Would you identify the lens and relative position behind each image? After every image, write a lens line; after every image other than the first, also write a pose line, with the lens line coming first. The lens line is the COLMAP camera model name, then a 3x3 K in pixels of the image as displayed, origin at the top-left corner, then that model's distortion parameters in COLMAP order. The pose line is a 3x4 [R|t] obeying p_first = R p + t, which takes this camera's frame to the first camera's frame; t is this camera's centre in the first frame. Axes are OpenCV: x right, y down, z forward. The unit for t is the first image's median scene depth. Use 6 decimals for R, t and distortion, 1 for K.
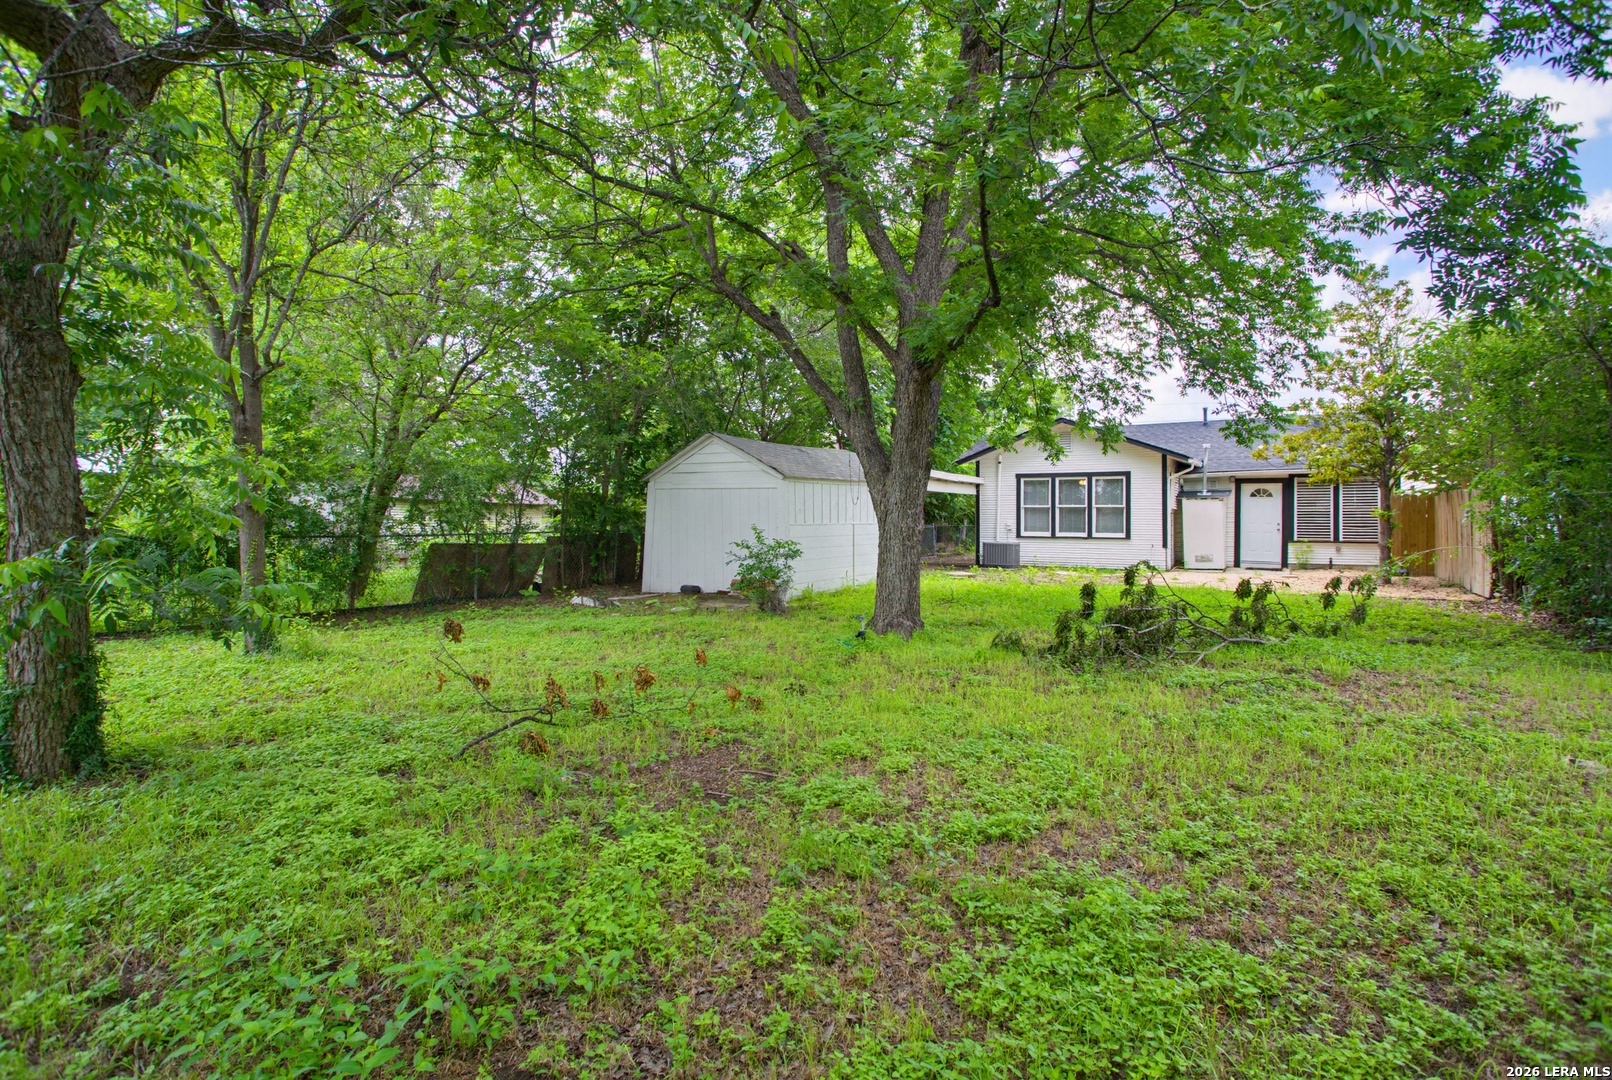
lens RADIAL K [[762.1, 0, 807.5], [0, 762.1, 525.8], [0, 0, 1]] dist [-0.007903, 0.003891]
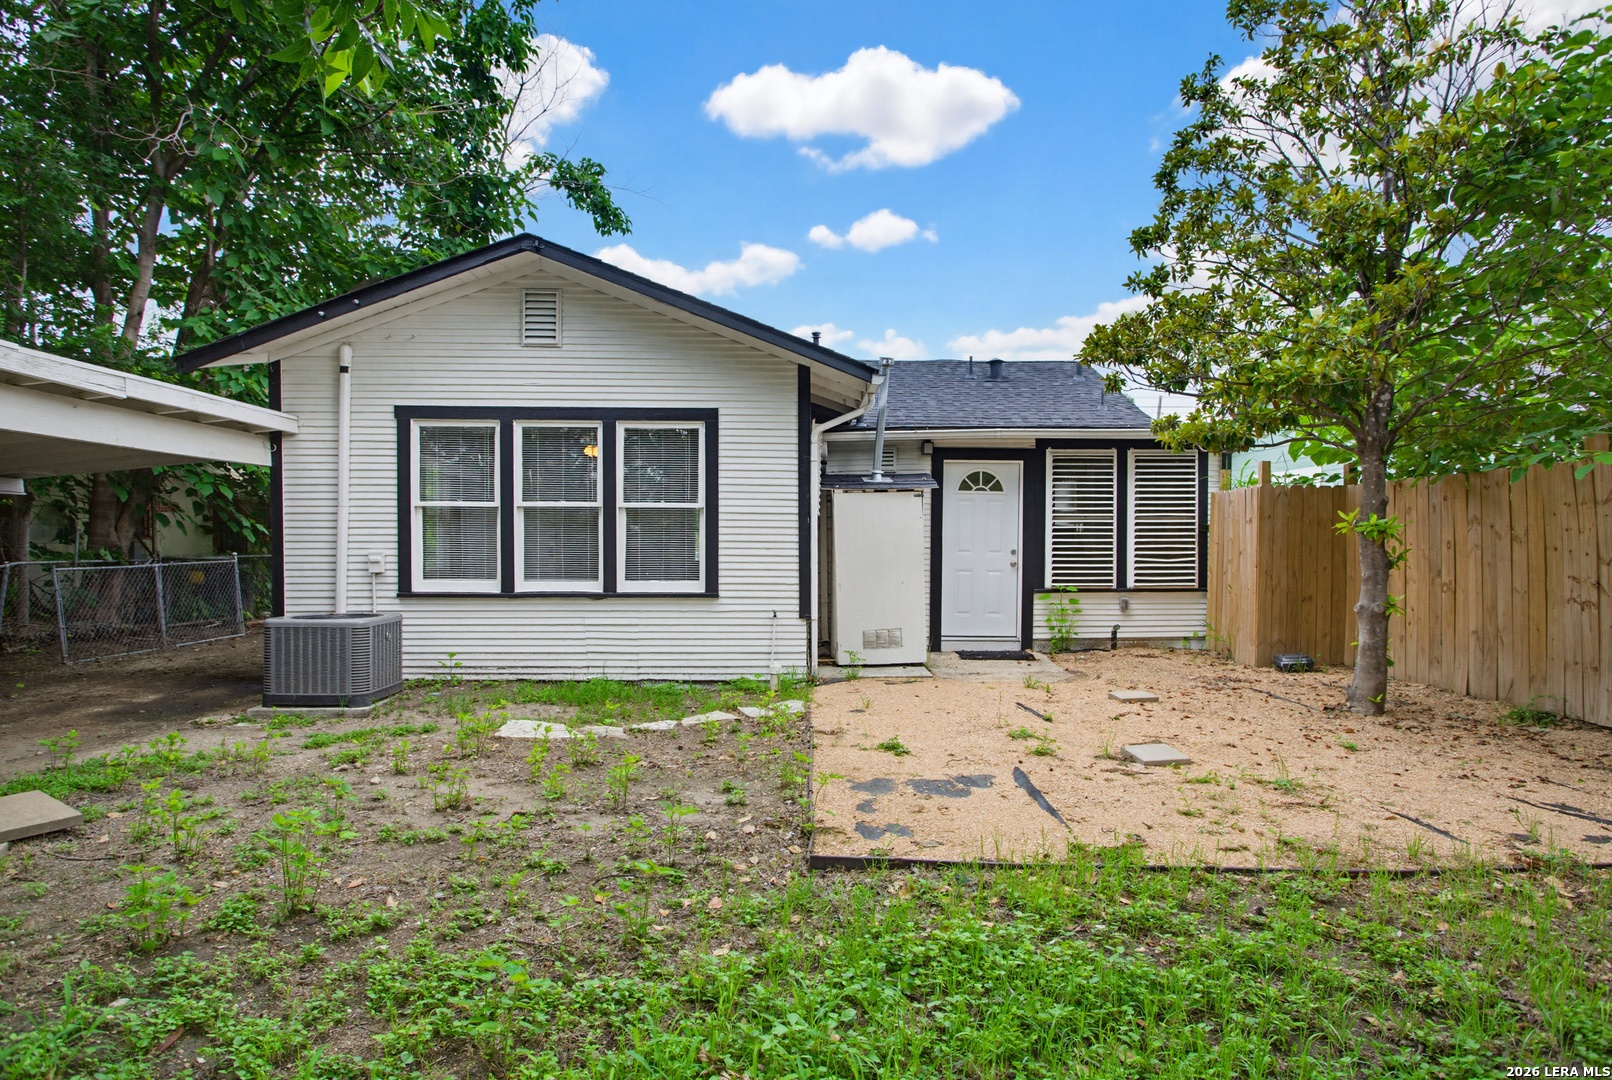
lens RADIAL K [[896.5, 0, 804.5], [0, 896.5, 554.7], [0, 0, 1]] dist [-0.014245, -0.000248]
pose [[0.842762, -0.009921, 0.538195, 0.227015], [0.006001, 0.999941, 0.009036, -0.006011], [-0.538253, -0.004385, 0.842772, 0.611389]]
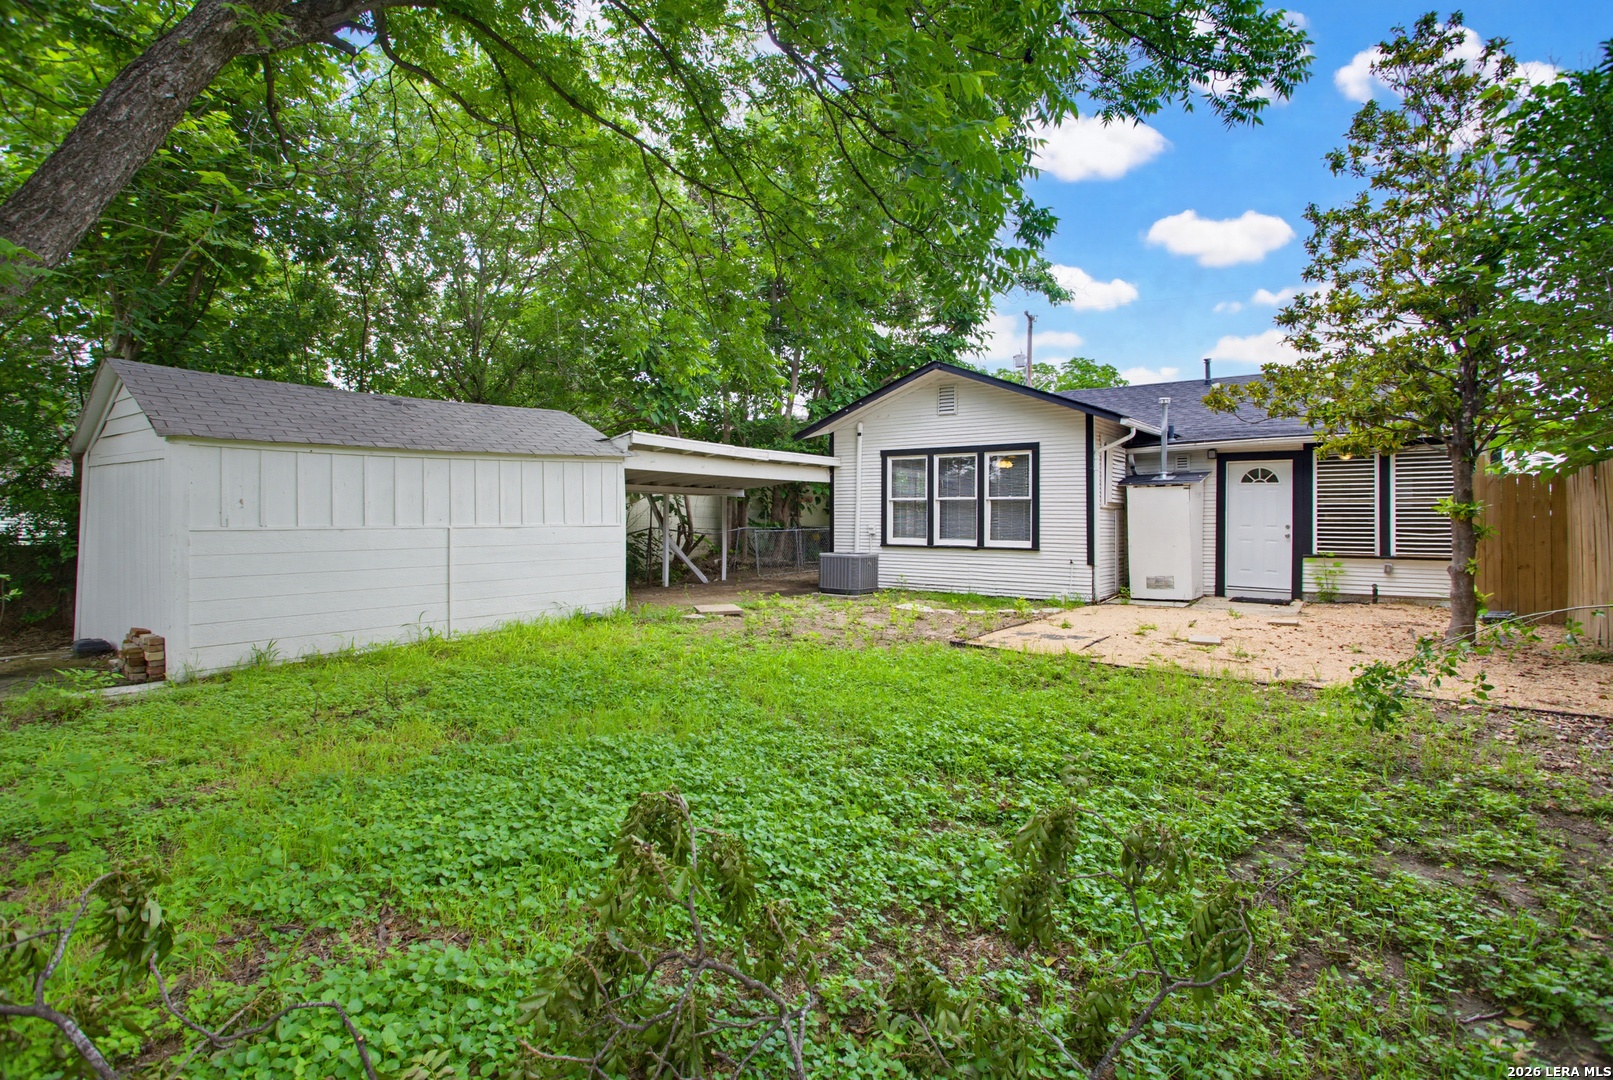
lens RADIAL K [[762.5, 0, 812.2], [0, 762.5, 522.4], [0, 0, 1]] dist [-0.007903, 0.003891]
pose [[0.995749, 0.000881, -0.092102, 0.292207], [-0.001220, 0.999993, -0.003626, -0.002965], [0.092098, 0.003723, 0.995743, 0.352837]]
